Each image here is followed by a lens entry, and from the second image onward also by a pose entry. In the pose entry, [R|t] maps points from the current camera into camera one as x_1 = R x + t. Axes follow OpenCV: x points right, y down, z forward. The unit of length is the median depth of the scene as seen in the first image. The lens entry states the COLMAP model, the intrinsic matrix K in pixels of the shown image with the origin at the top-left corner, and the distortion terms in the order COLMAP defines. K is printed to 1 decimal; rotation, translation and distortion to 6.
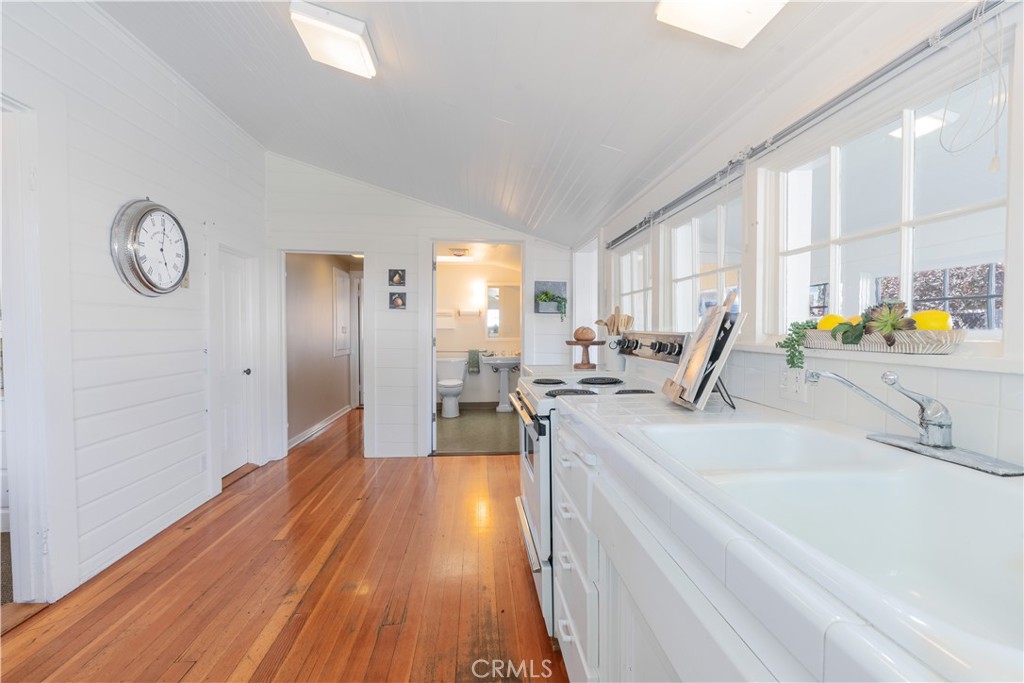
lens RADIAL K [[475.6, 0, 512.5], [0, 475.6, 338.4], [0, 0, 1]] dist [-0.000729, -0.000029]
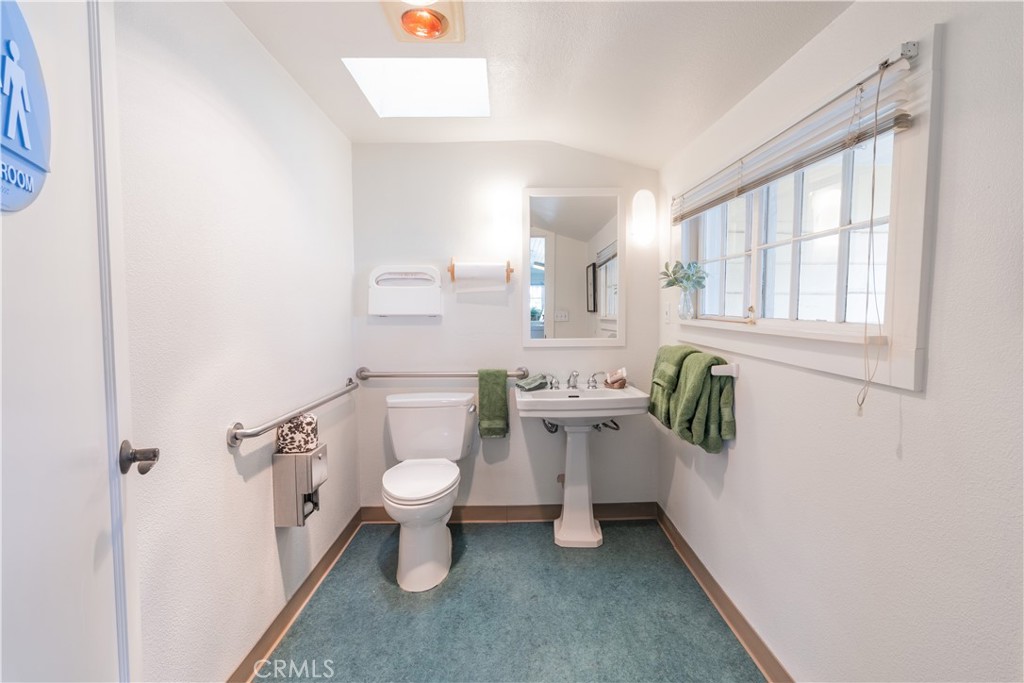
lens RADIAL K [[475.6, 0, 512.2], [0, 475.6, 341.1], [0, 0, 1]] dist [-0.000729, -0.000029]
pose [[0.996069, -0.003887, -0.088495, -0.033488], [0.007943, 0.998931, 0.045531, -0.016640], [0.088224, -0.046055, 0.995035, 0.634513]]
